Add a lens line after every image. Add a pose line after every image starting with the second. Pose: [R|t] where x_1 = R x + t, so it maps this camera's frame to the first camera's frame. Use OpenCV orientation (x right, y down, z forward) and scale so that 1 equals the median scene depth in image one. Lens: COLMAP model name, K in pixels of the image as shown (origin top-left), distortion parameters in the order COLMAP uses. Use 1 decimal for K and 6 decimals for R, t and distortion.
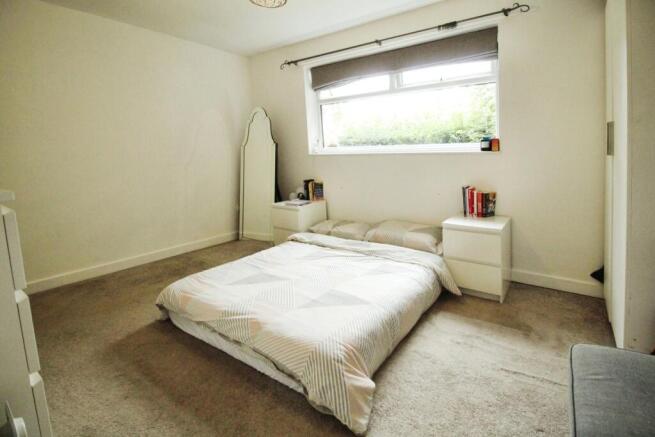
lens RADIAL K [[303.3, 0, 300.2], [0, 303.3, 185.0], [0, 0, 1]] dist [-0.004287, -0.000371]
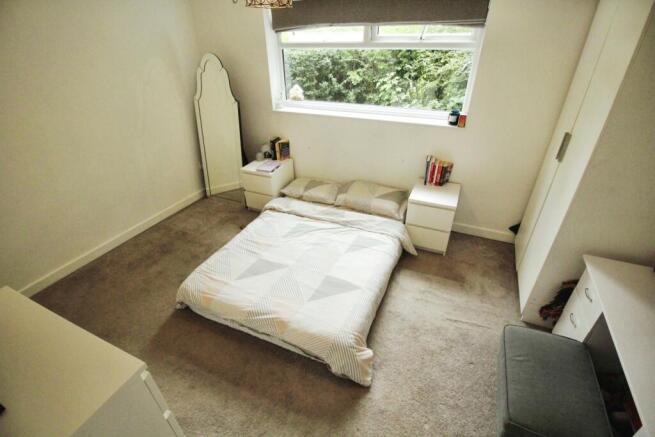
lens RADIAL K [[301.5, 0, 287.2], [0, 301.5, 216.8], [0, 0, 1]] dist [0.000570, -0.000055]
pose [[0.981889, -0.109045, 0.154930, -0.166477], [0.033884, 0.905646, 0.422678, -0.299957], [-0.186403, -0.409773, 0.892939, 0.023749]]
